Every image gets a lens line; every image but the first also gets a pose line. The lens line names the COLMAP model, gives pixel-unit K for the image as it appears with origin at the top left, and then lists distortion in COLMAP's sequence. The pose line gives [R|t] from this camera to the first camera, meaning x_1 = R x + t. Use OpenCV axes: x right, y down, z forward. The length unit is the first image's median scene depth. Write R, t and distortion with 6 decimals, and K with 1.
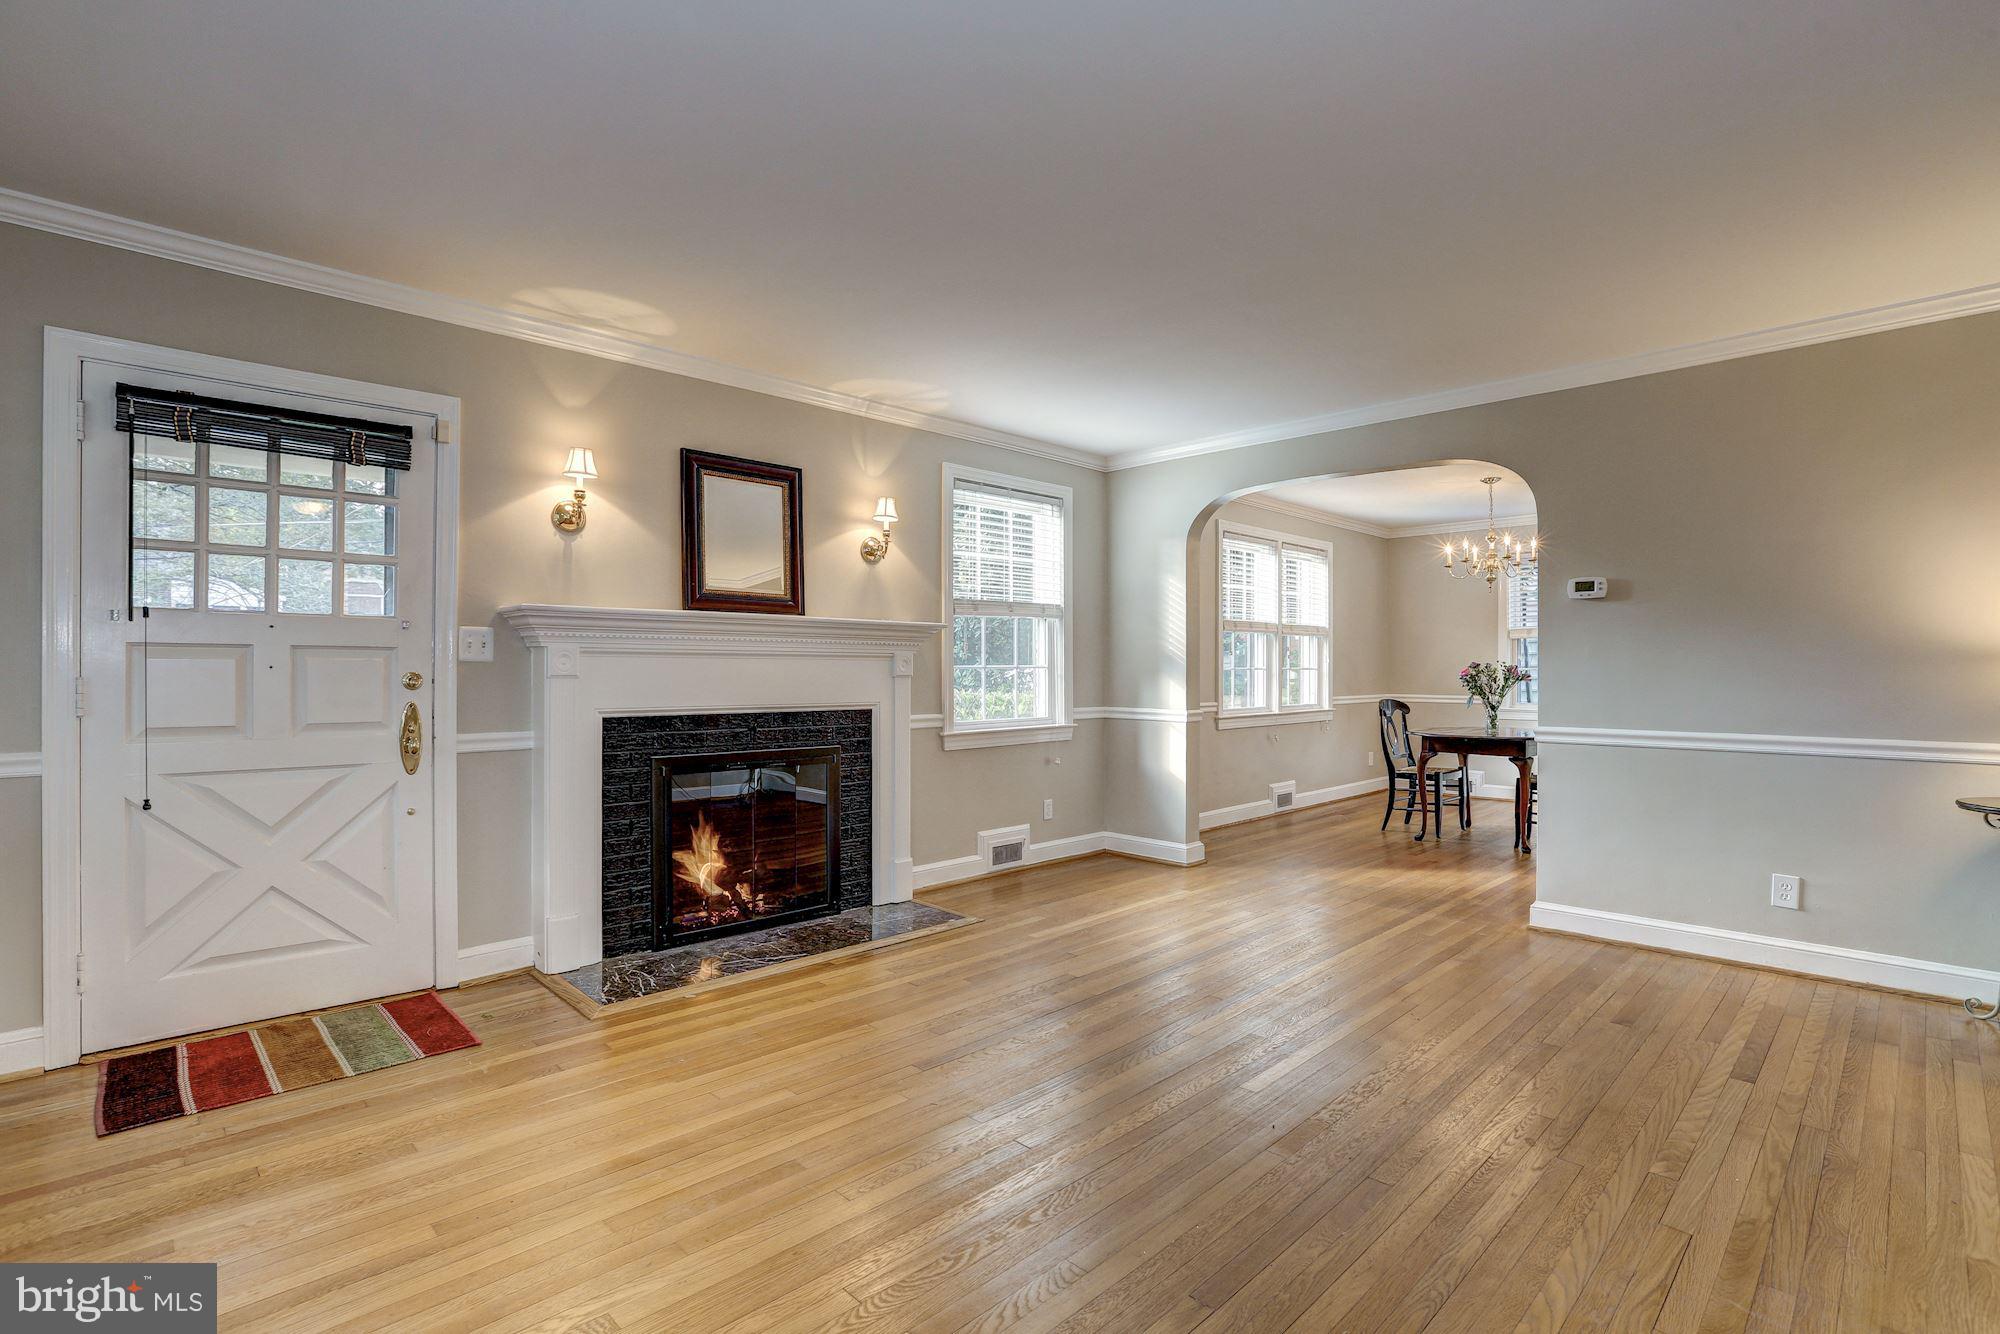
lens RADIAL K [[952.3, 0, 1000.0], [0, 952.3, 667.0], [0, 0, 1]] dist [-0.003289, -0.000168]
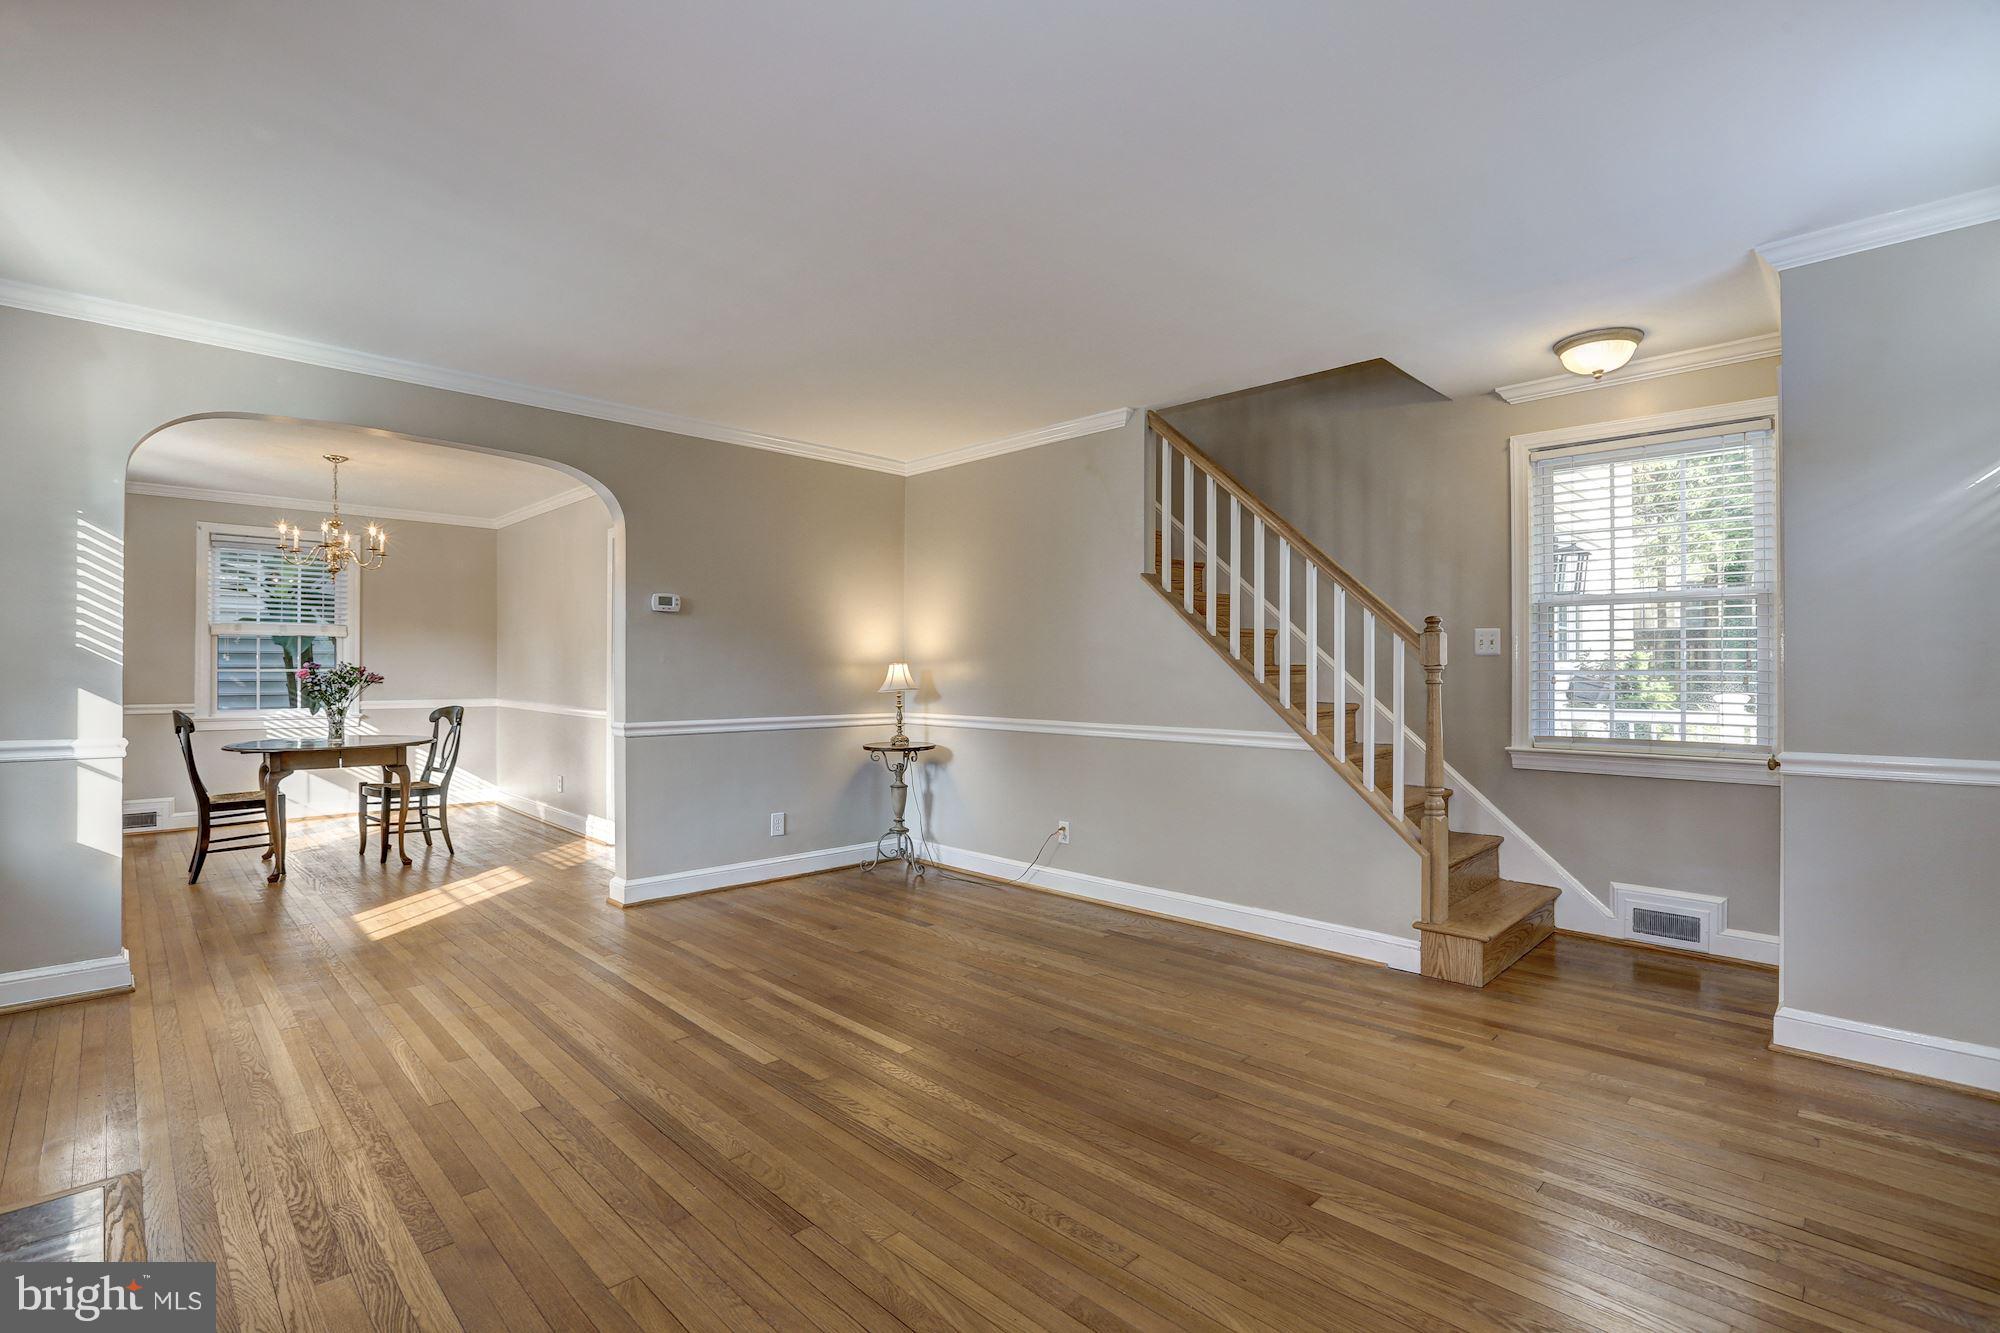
lens RADIAL K [[941.1, 0, 969.1], [0, 941.1, 670.8], [0, 0, 1]] dist [-0.000571, -0.000658]
pose [[0.024089, -0.004112, 0.999701, -0.359691], [-0.002602, 0.999988, 0.004176, -0.002568], [-0.999706, -0.002701, 0.024078, 0.389314]]
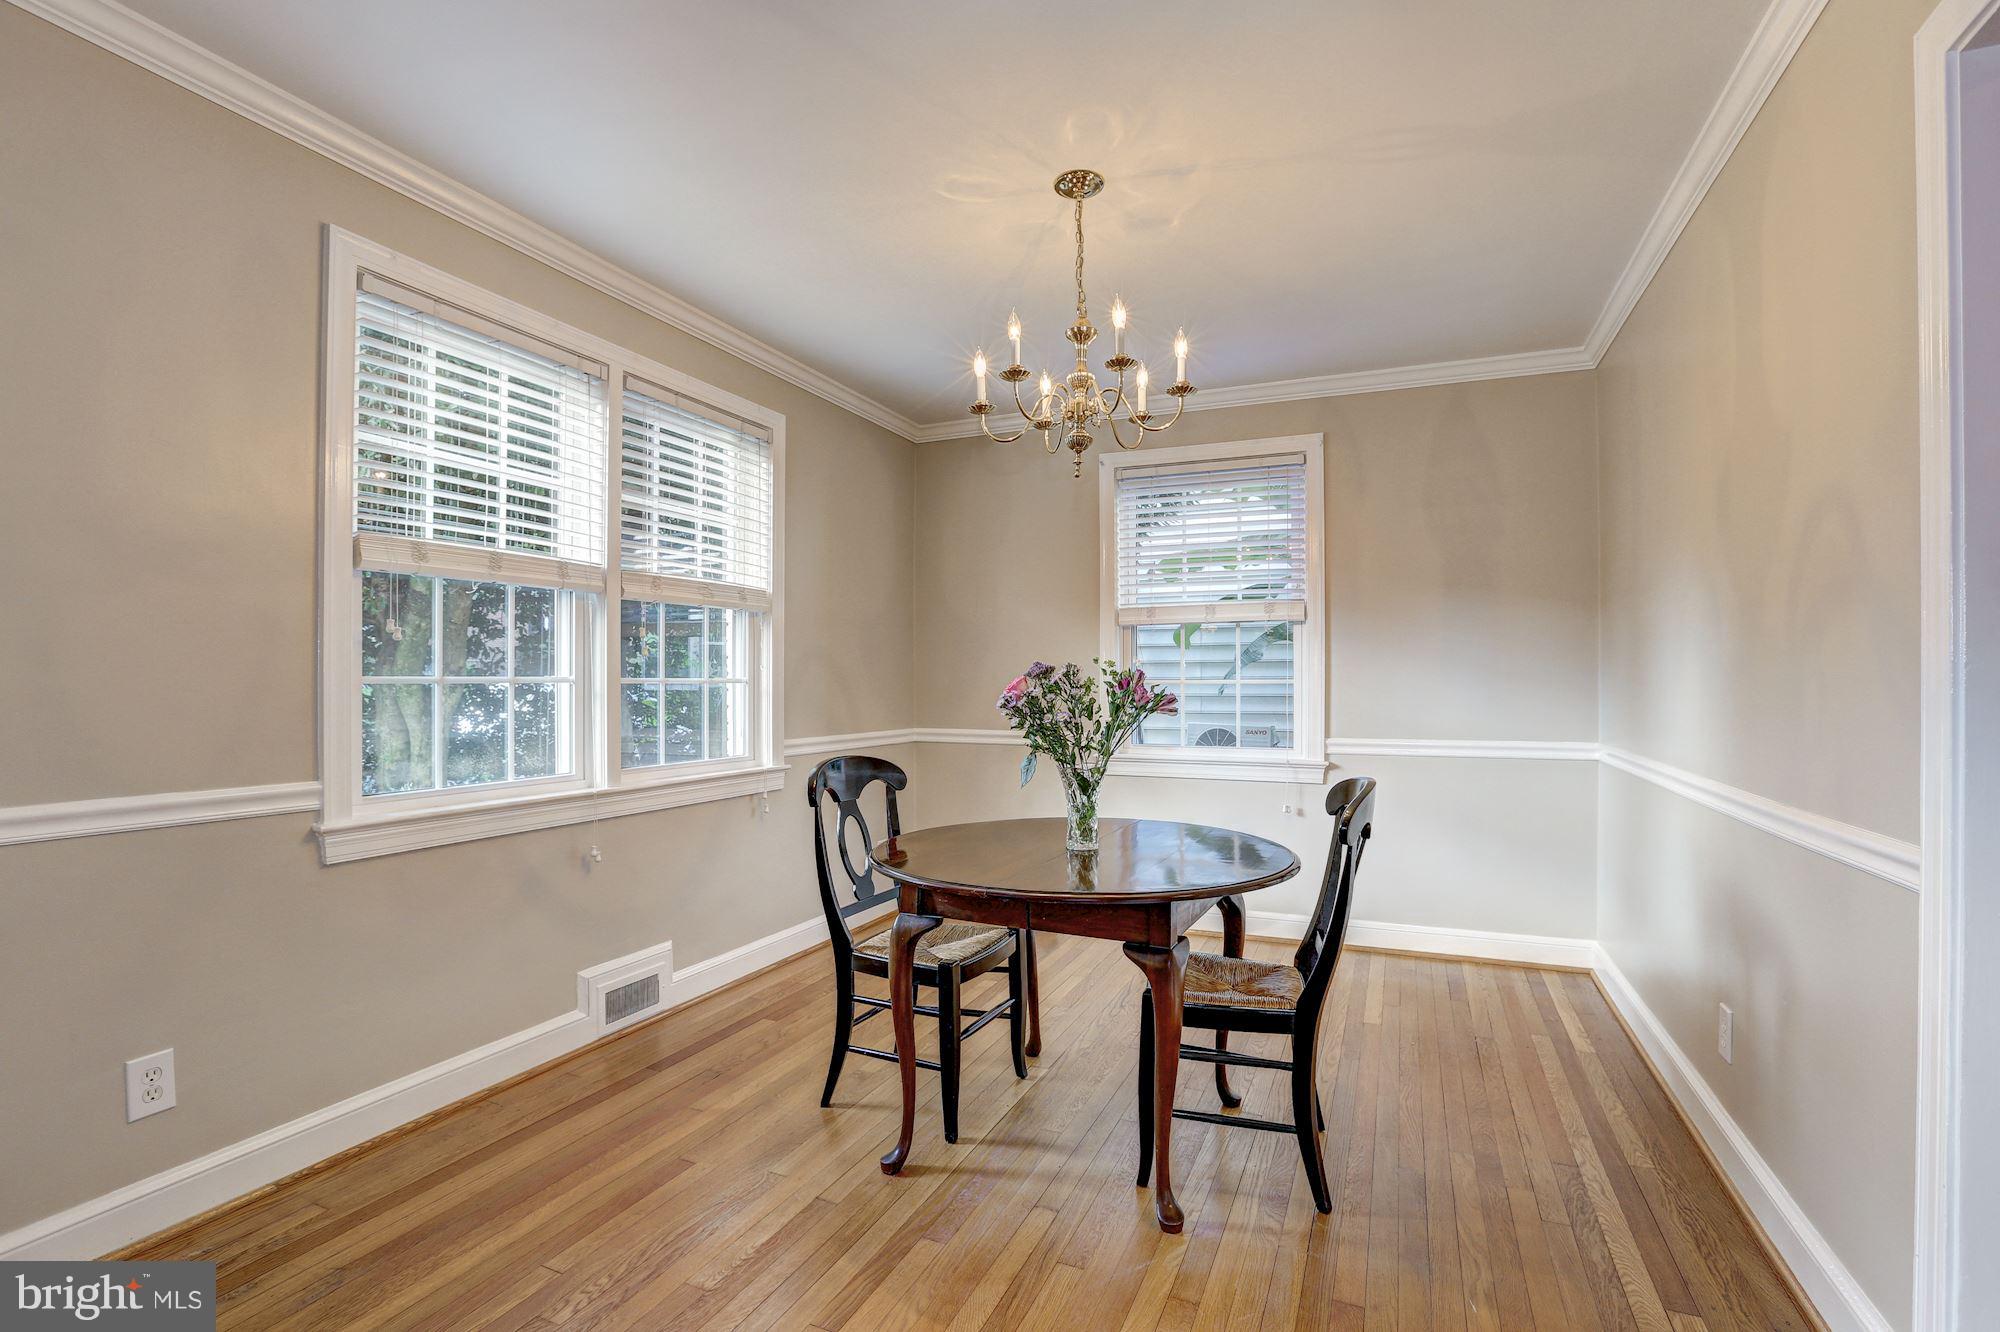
lens RADIAL K [[930.3, 0, 976.2], [0, 930.3, 676.8], [0, 0, 1]] dist [-0.023346, -0.000097]
pose [[0.934962, 0.004464, 0.354720, 0.350024], [-0.001829, 0.999968, -0.007764, 0.003564], [-0.354743, 0.006611, 0.934940, 0.676037]]
